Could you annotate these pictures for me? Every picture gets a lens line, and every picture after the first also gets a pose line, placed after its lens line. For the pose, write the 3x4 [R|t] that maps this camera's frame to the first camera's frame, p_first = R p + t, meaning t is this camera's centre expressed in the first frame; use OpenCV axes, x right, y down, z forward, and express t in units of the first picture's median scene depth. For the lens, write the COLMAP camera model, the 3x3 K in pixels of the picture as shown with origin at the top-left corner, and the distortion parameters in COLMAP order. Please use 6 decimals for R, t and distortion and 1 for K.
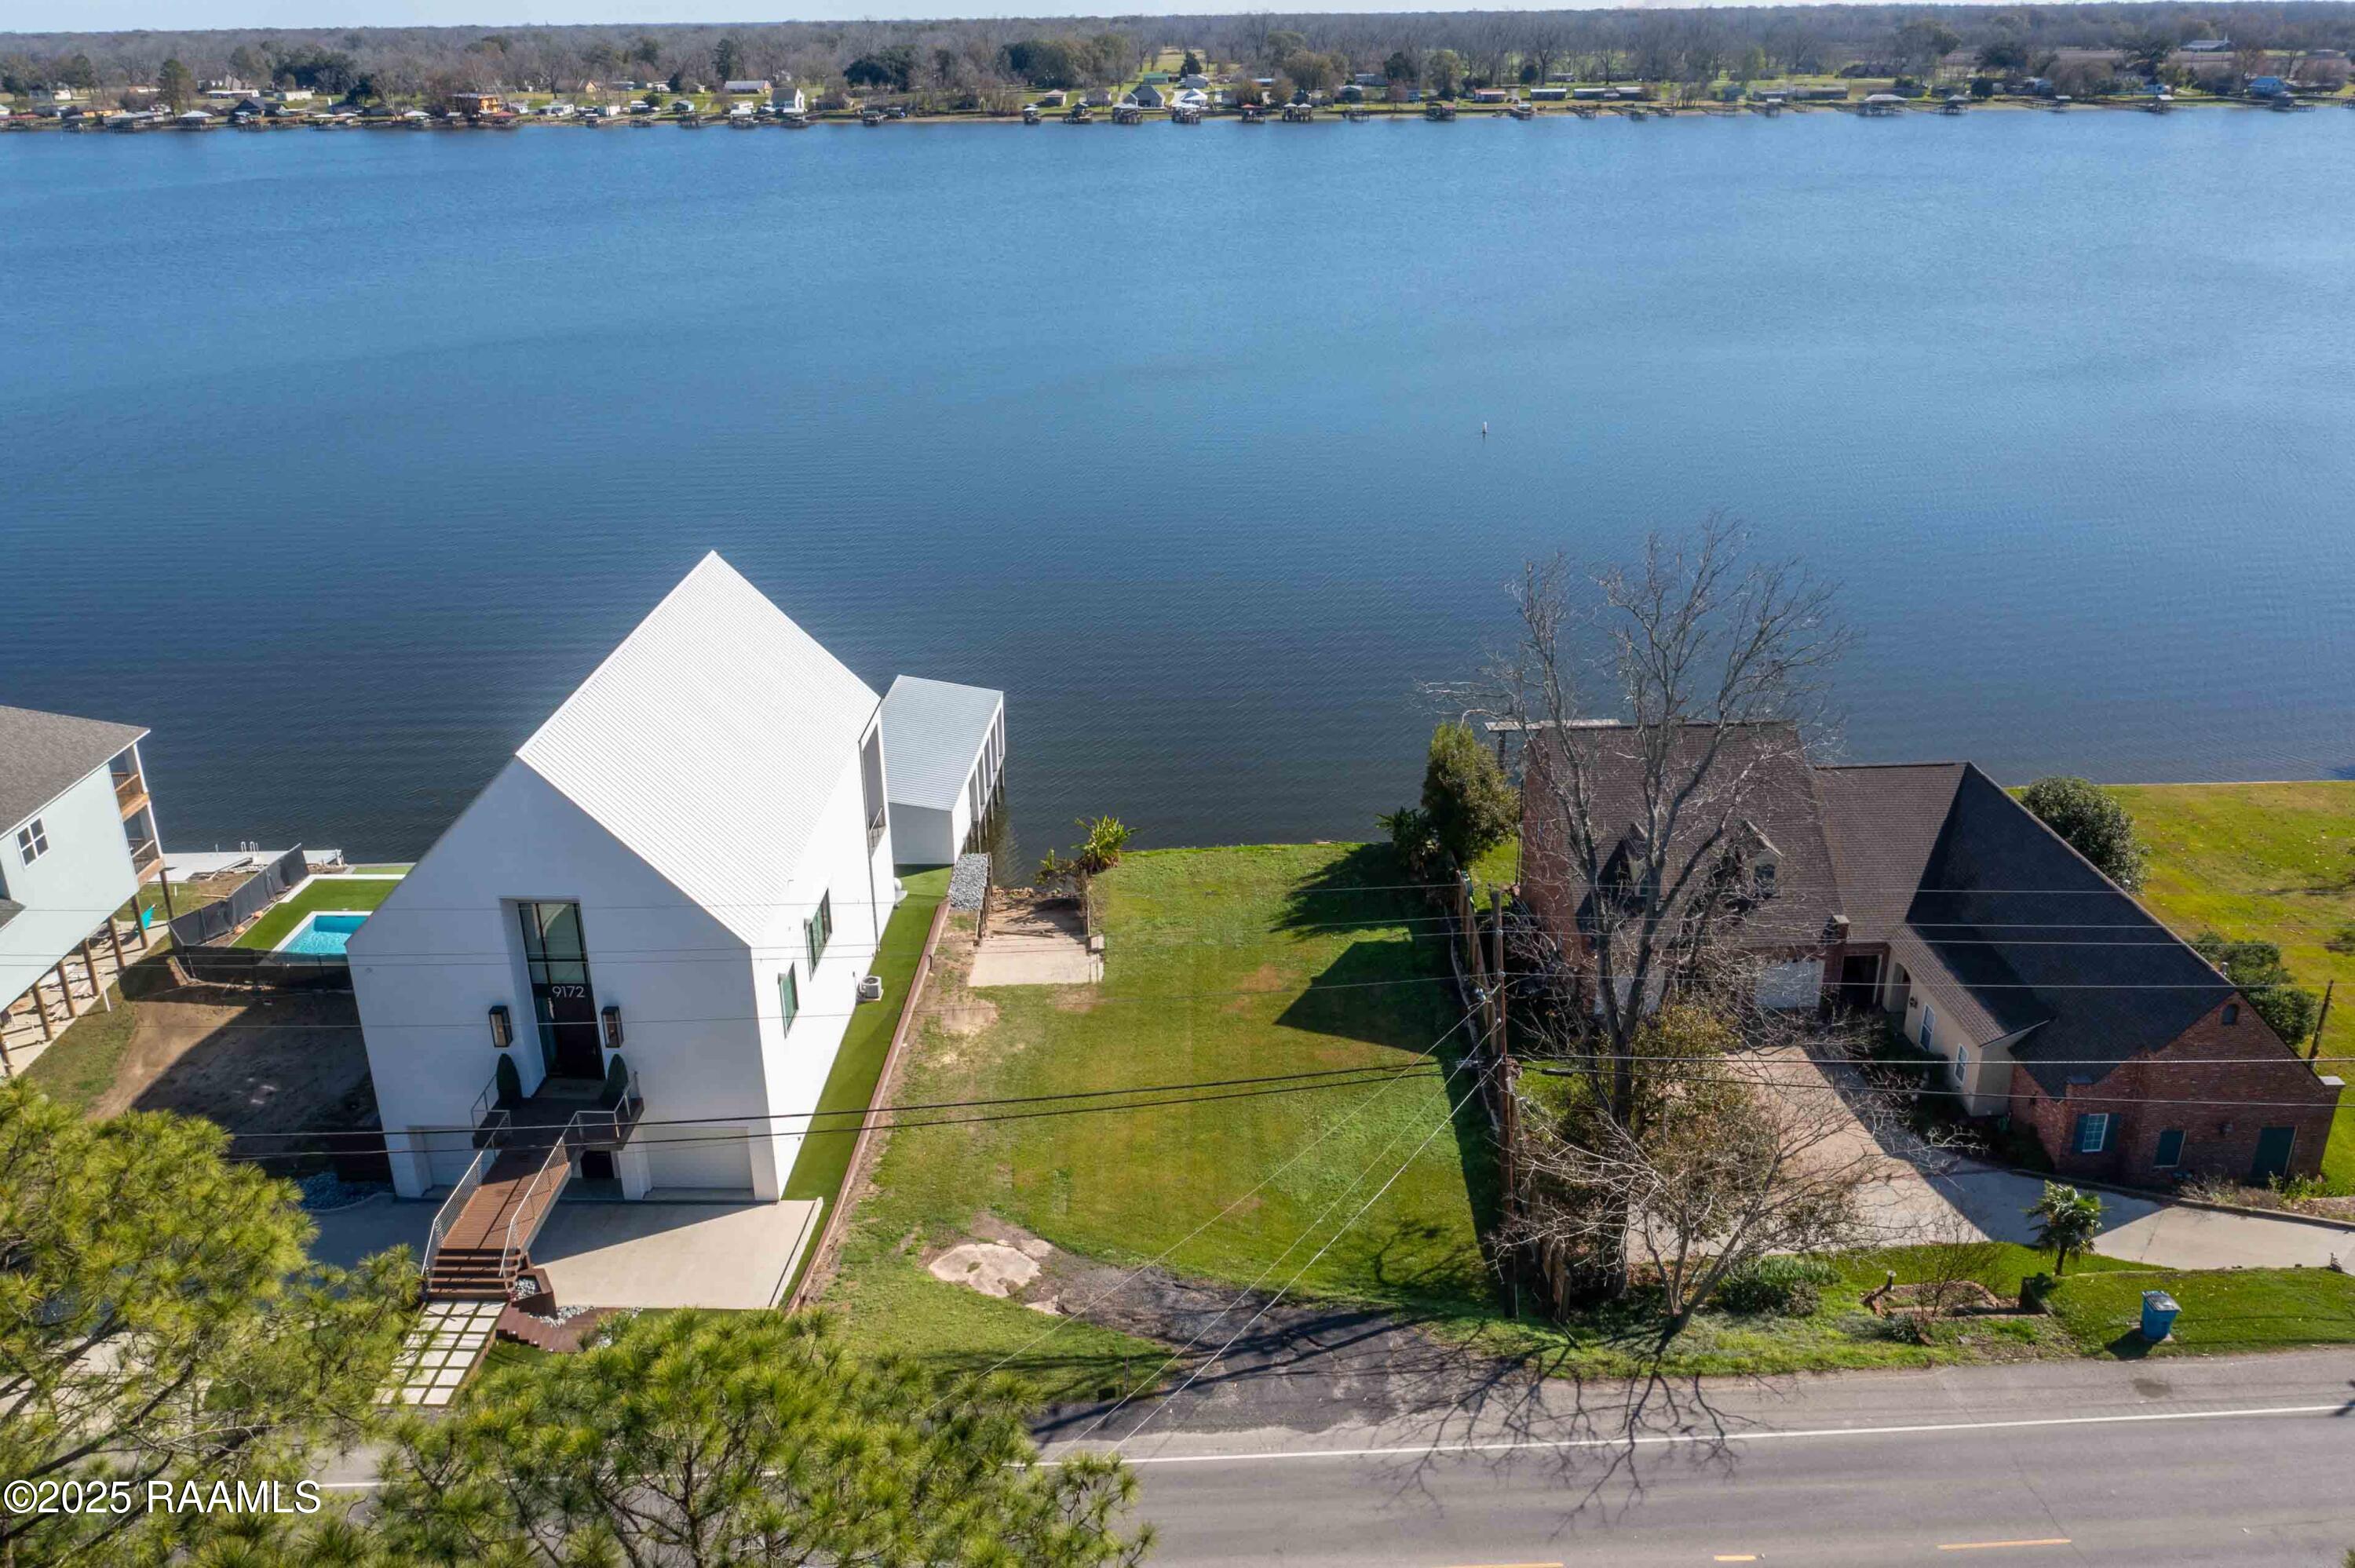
lens RADIAL K [[1875.0, 0, 1177.5], [0, 1875.0, 784.0], [0, 0, 1]] dist [-0.015729, 0.006041]
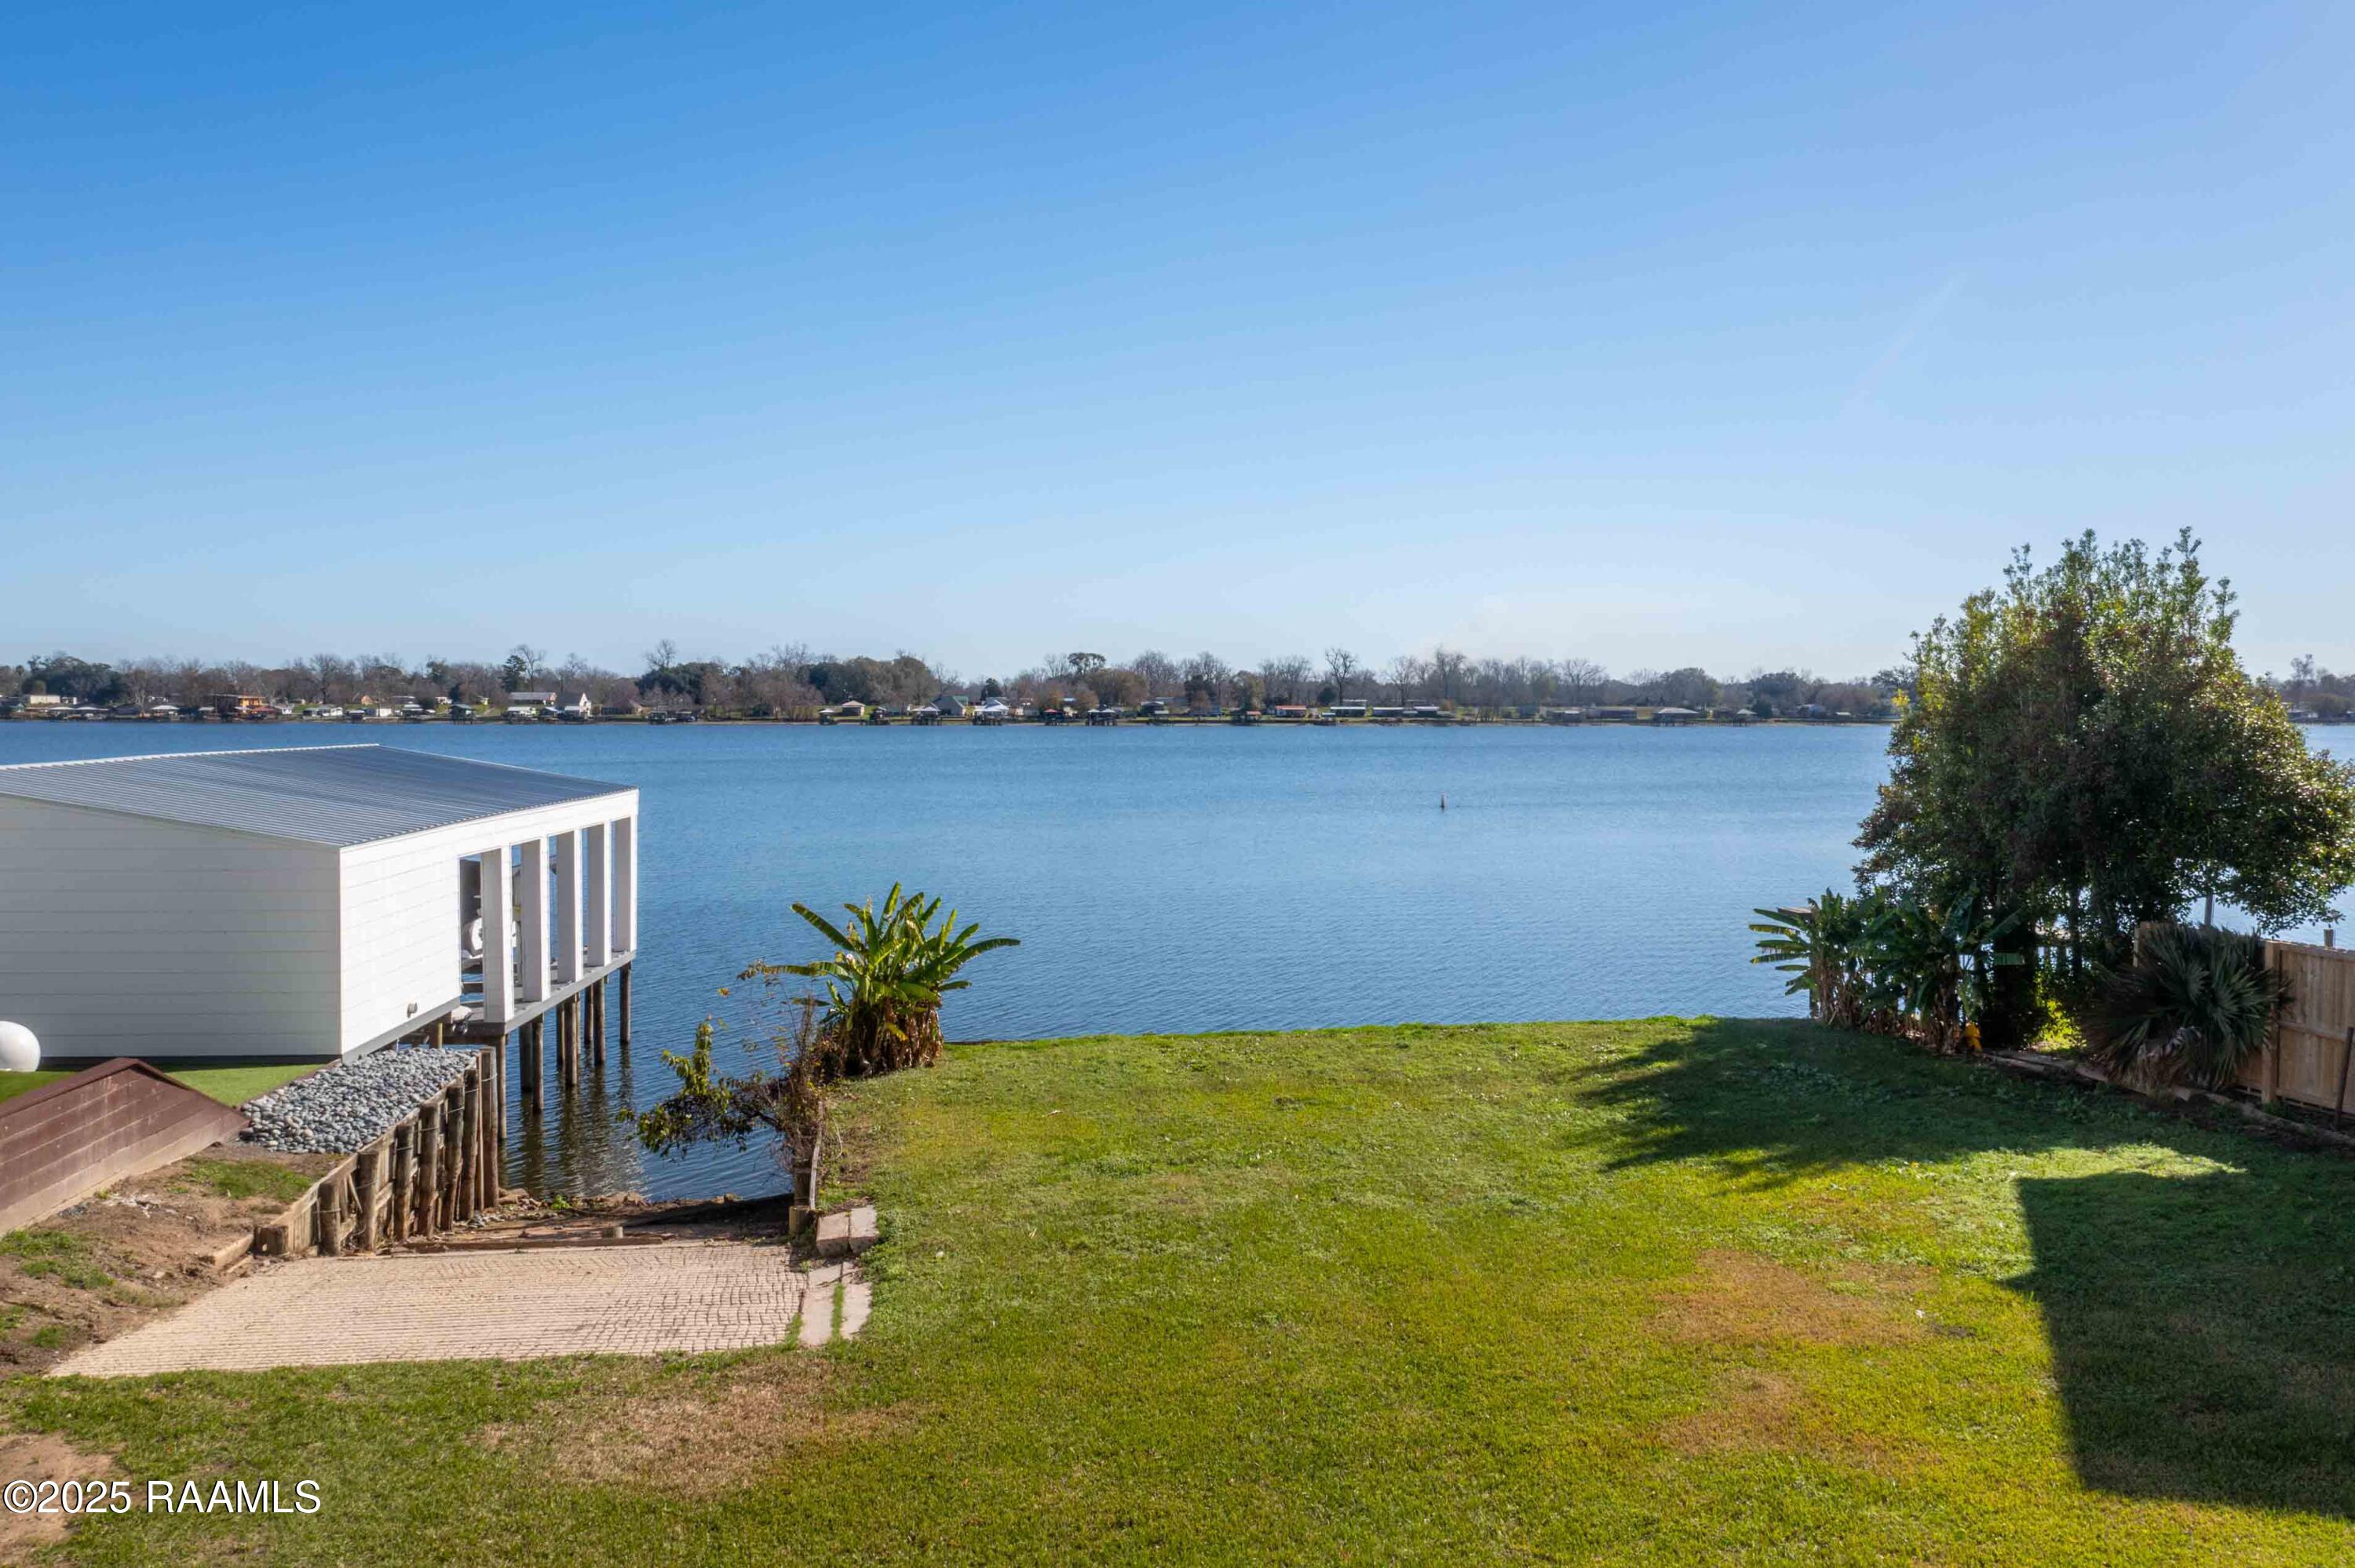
lens RADIAL K [[1875.0, 0, 1177.5], [0, 1875.0, 784.0], [0, 0, 1]] dist [-0.015729, 0.006041]
pose [[0.993984, 0.011866, 0.108879, -0.040088], [0.026234, 0.939382, -0.341868, 0.152985], [-0.106336, 0.342668, 0.933419, 1.071988]]
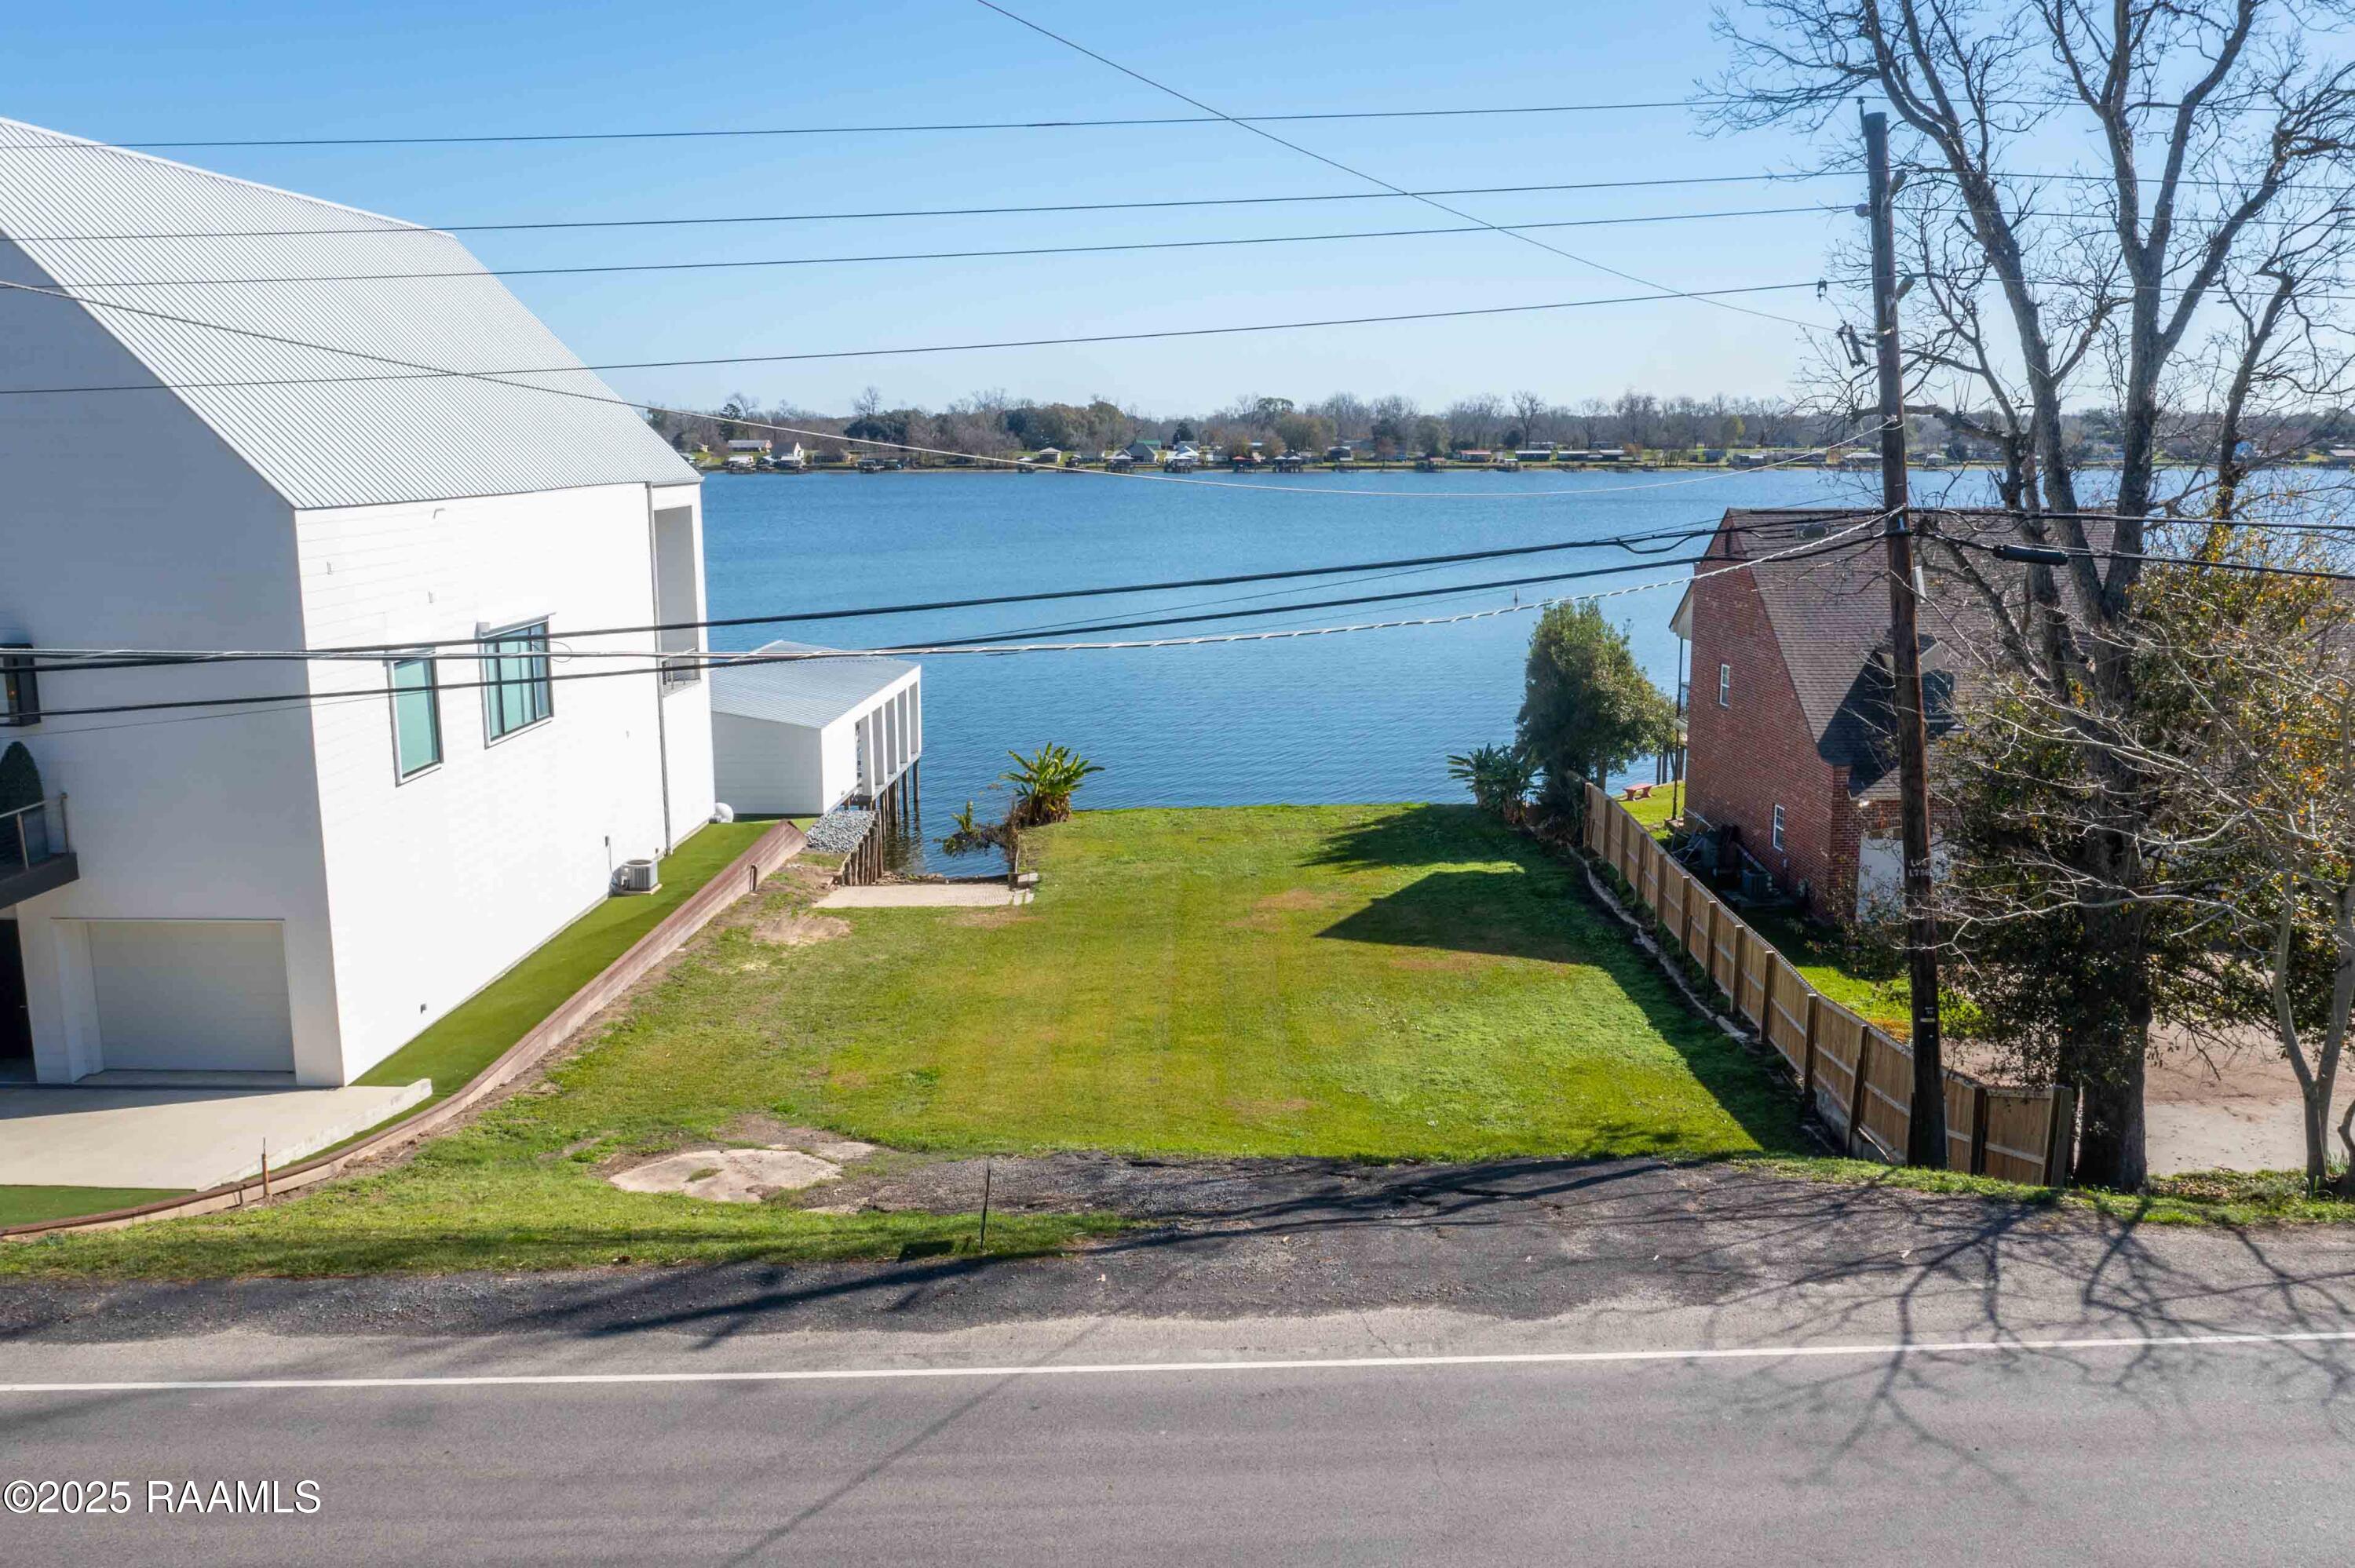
lens RADIAL K [[1875.0, 0, 1177.5], [0, 1875.0, 784.0], [0, 0, 1]] dist [-0.015729, 0.006041]
pose [[0.999939, 0.009696, 0.005284, 0.005861], [-0.008401, 0.978564, -0.205770, 0.252485], [-0.007166, 0.205713, 0.978586, 0.511500]]
